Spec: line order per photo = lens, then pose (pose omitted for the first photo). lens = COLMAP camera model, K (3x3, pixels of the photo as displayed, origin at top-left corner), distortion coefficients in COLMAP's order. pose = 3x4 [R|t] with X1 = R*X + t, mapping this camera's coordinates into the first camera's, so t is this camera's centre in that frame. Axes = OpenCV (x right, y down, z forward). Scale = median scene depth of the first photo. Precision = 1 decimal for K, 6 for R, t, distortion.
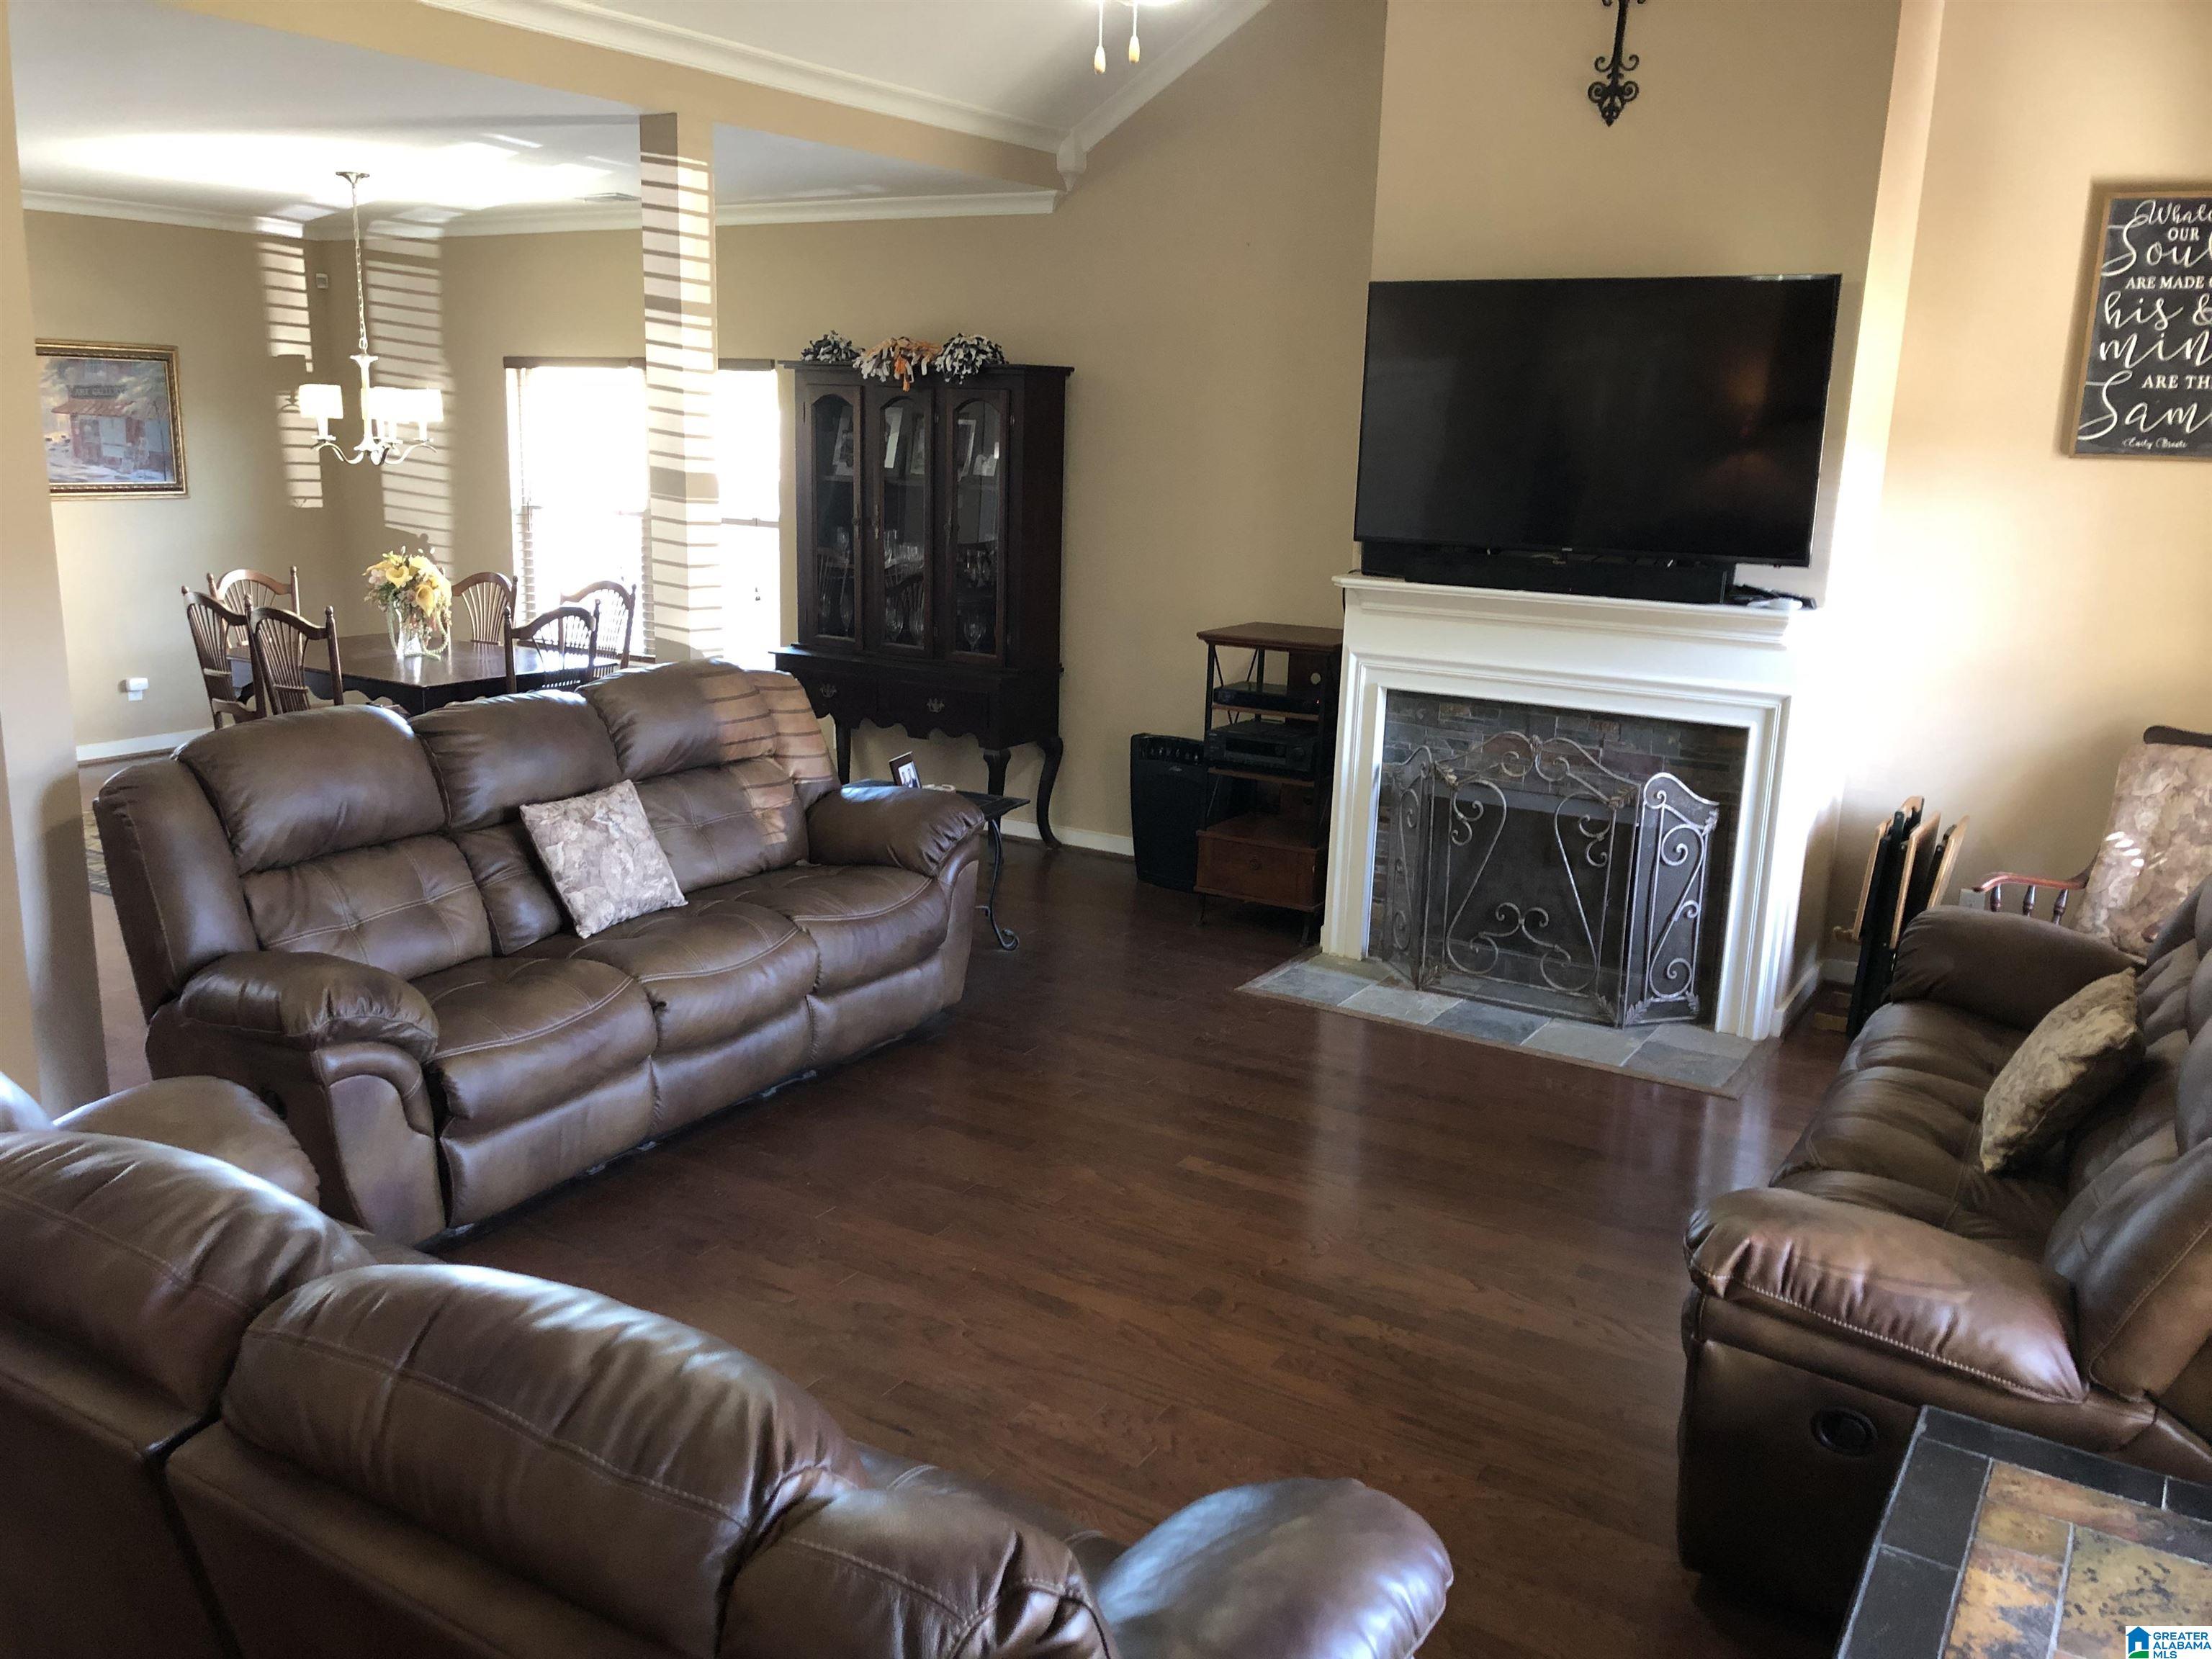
lens RADIAL K [[1816.7, 0, 1082.2], [0, 1816.7, 809.8], [0, 0, 1]] dist [0.043753, -0.053416]
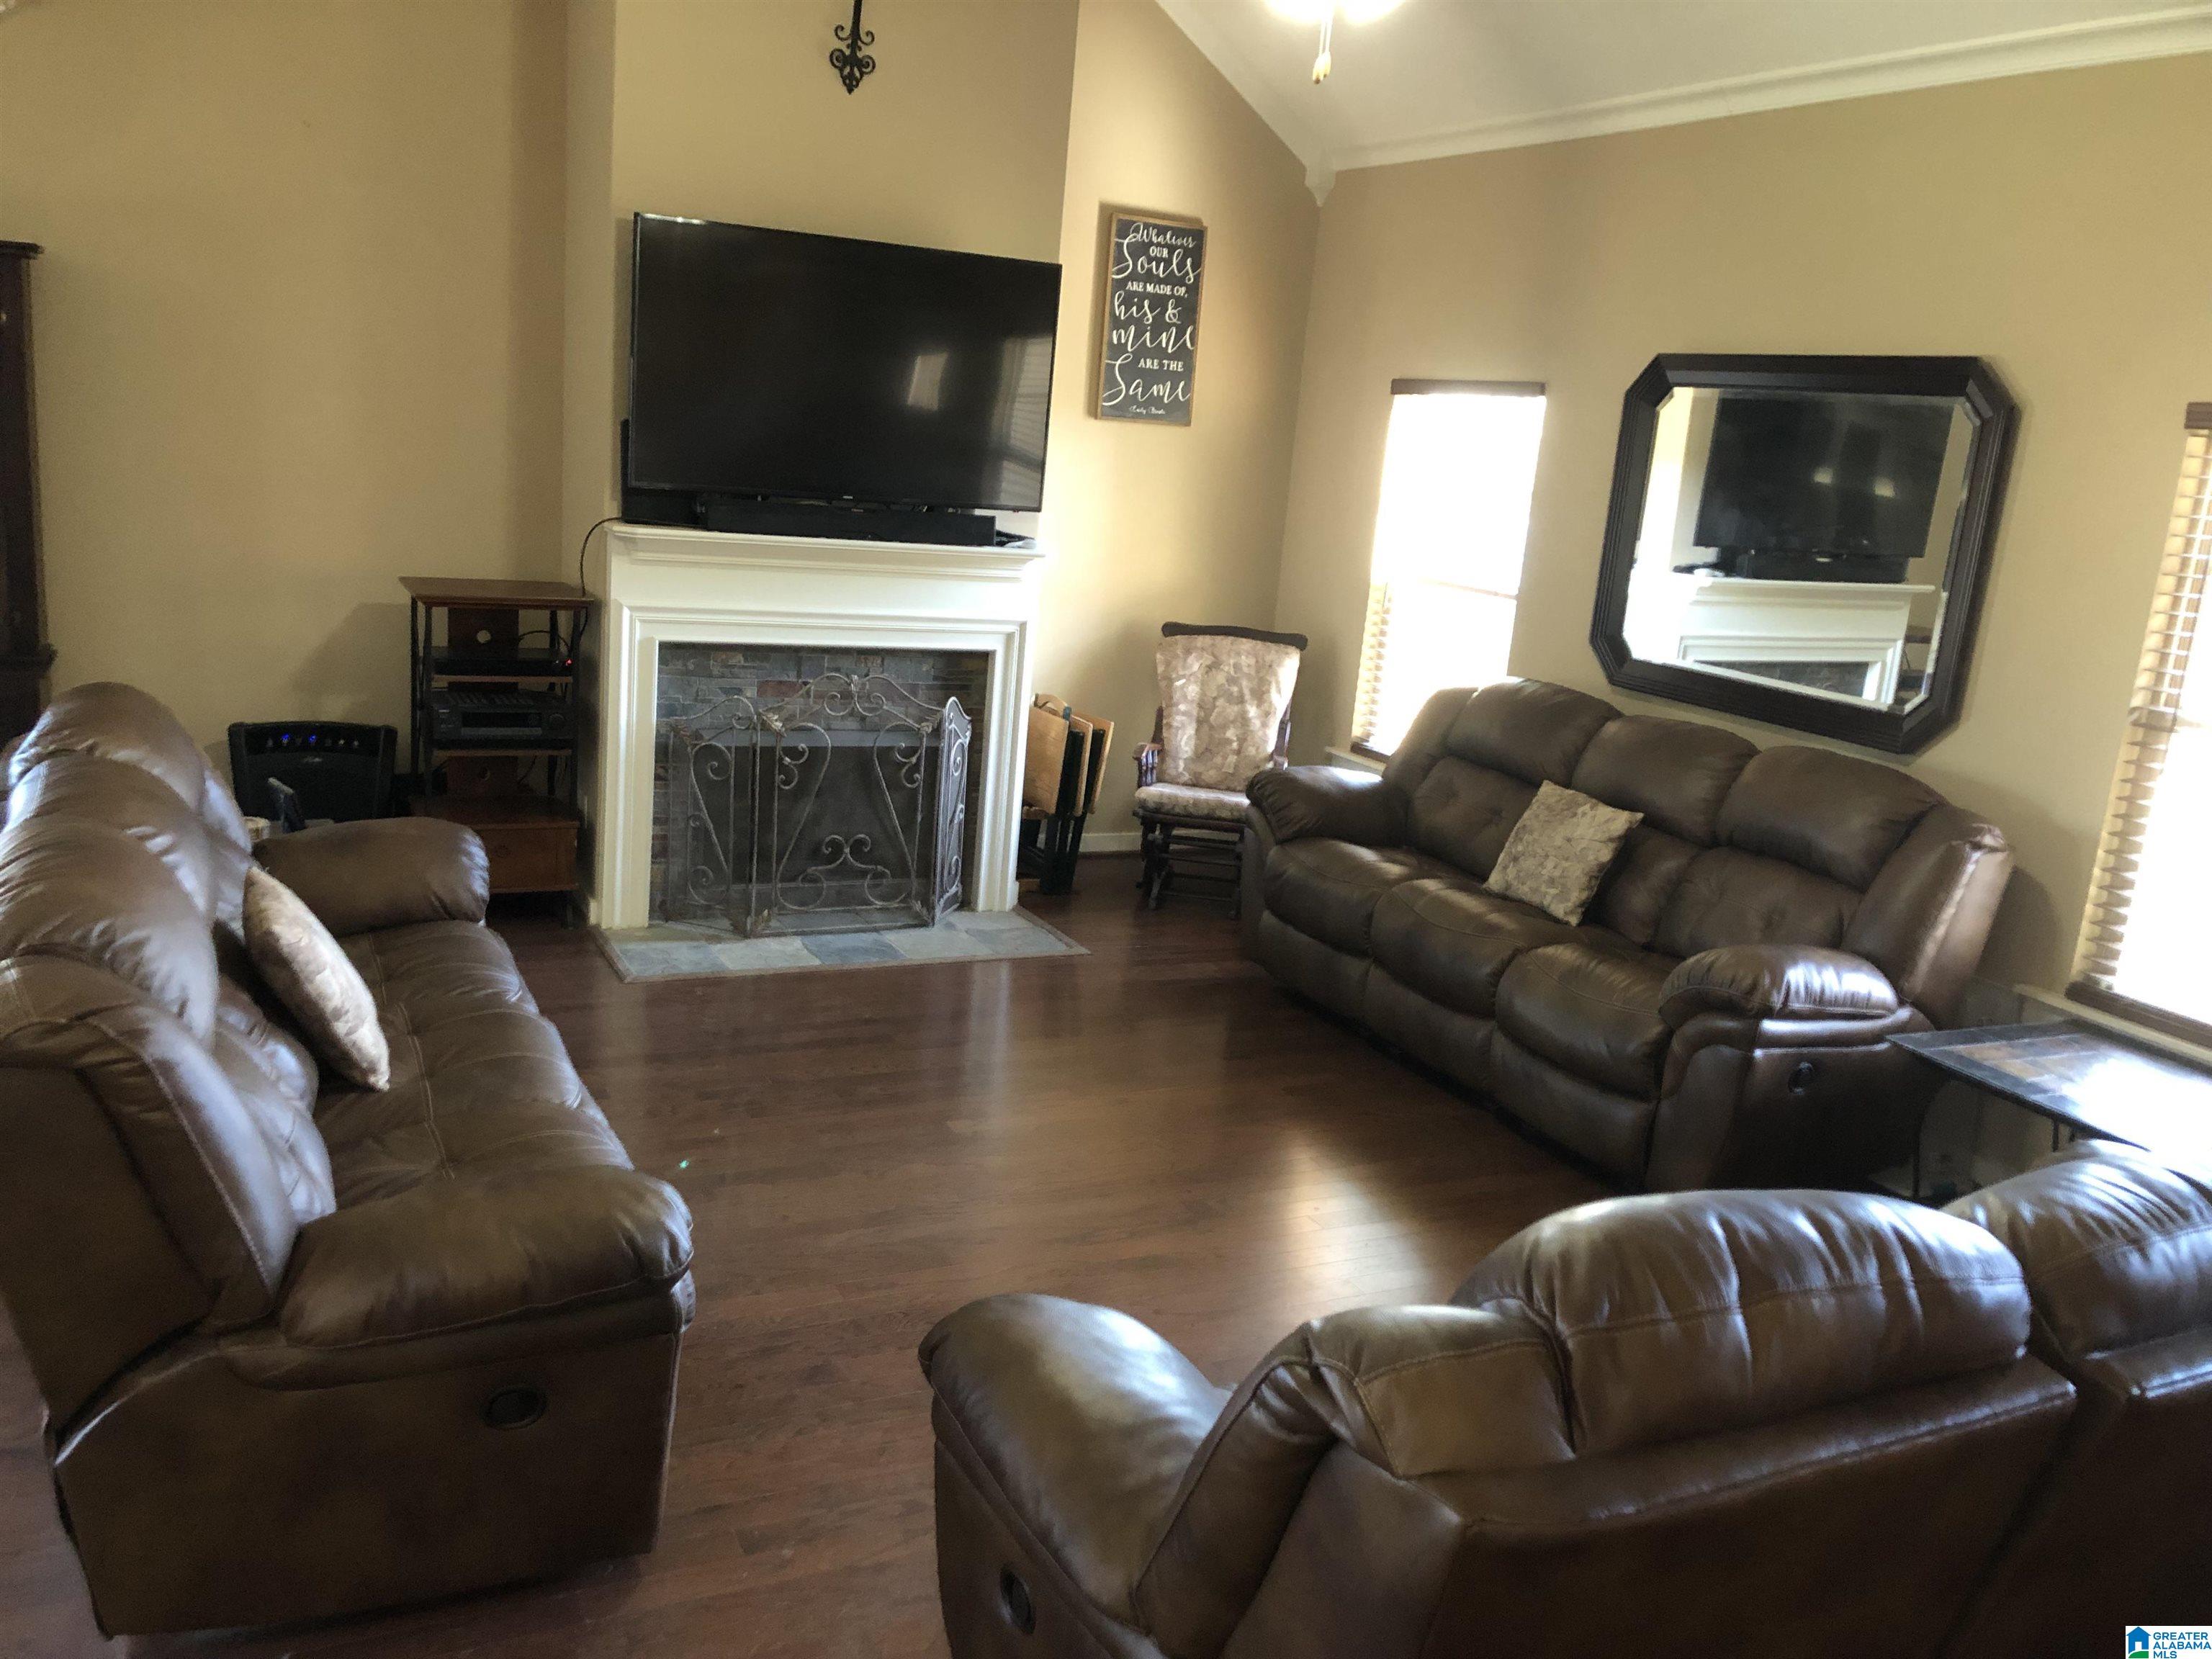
lens RADIAL K [[1816.7, 0, 1071.5], [0, 1816.7, 839.6], [0, 0, 1]] dist [0.043753, -0.053416]
pose [[0.539081, -0.176495, 0.823554, -0.561640], [0.115704, 0.984046, 0.135153, -0.073217], [-0.834268, 0.022430, 0.550902, 0.303464]]
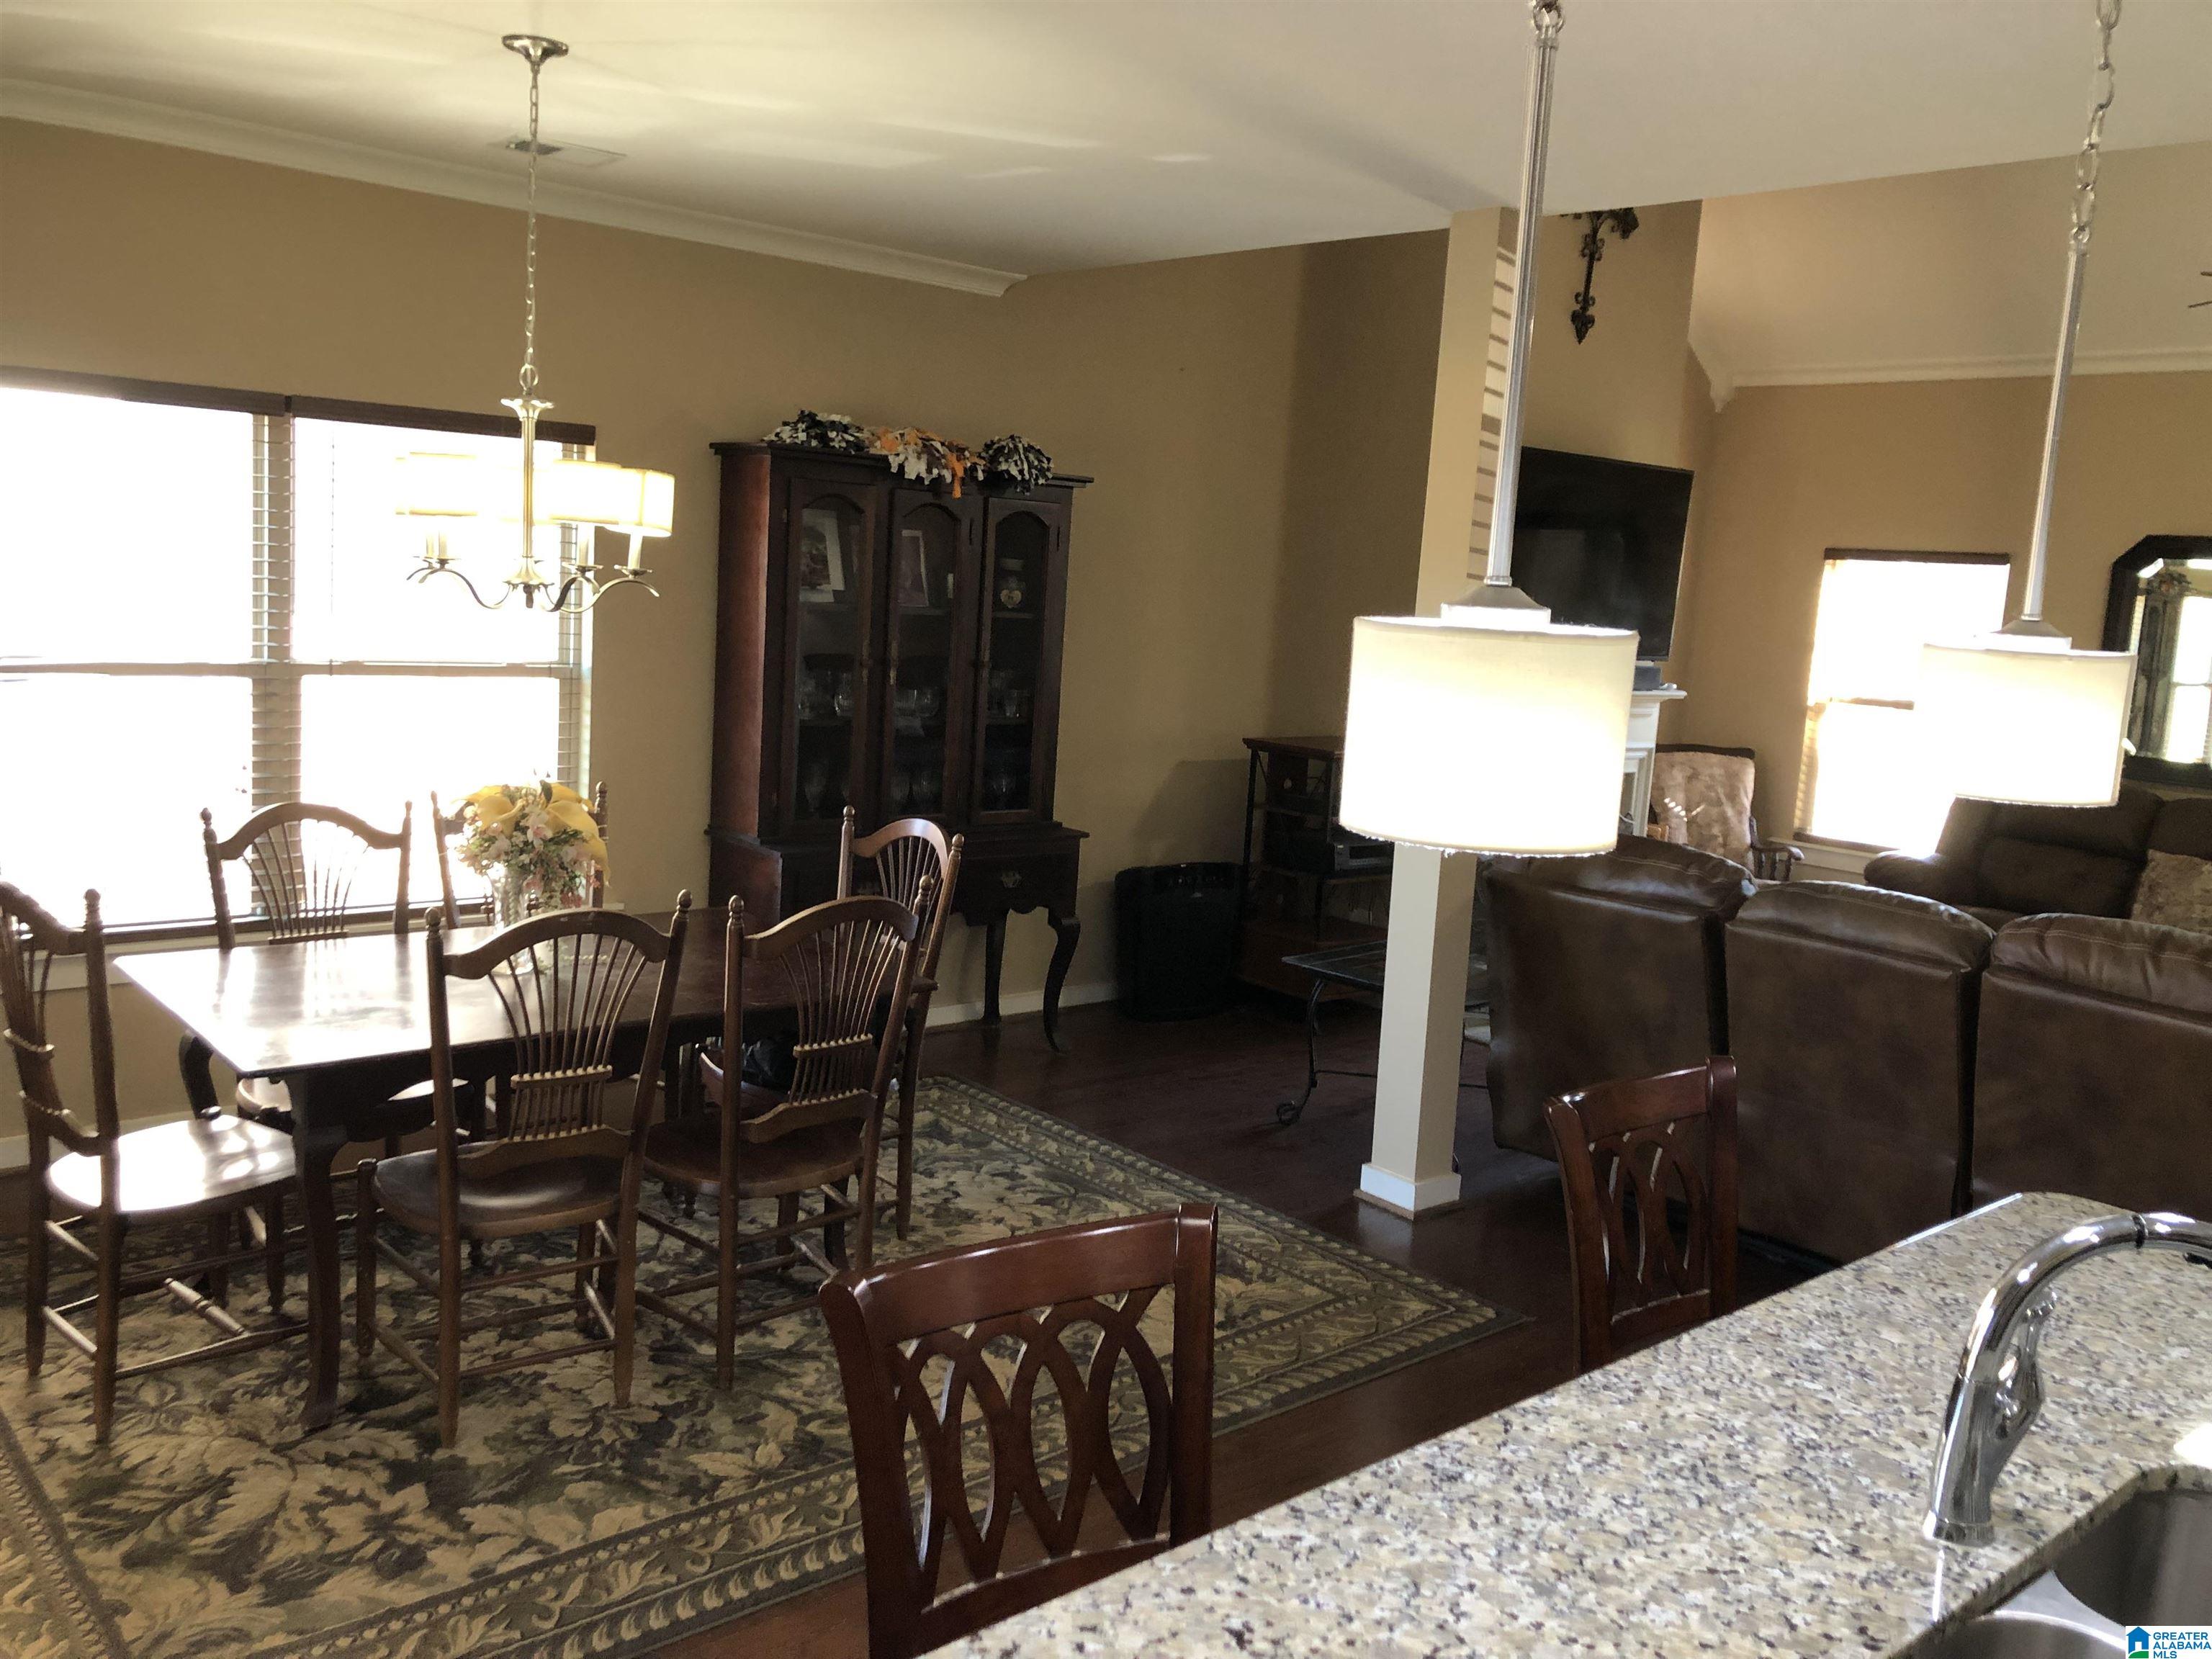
lens RADIAL K [[1816.7, 0, 1075.5], [0, 1816.7, 802.3], [0, 0, 1]] dist [0.043753, -0.053416]
pose [[0.302314, -0.132051, 0.944017, -1.081505], [0.151437, 0.984433, 0.089208, -0.206818], [-0.941102, 0.115990, 0.317605, 0.913453]]
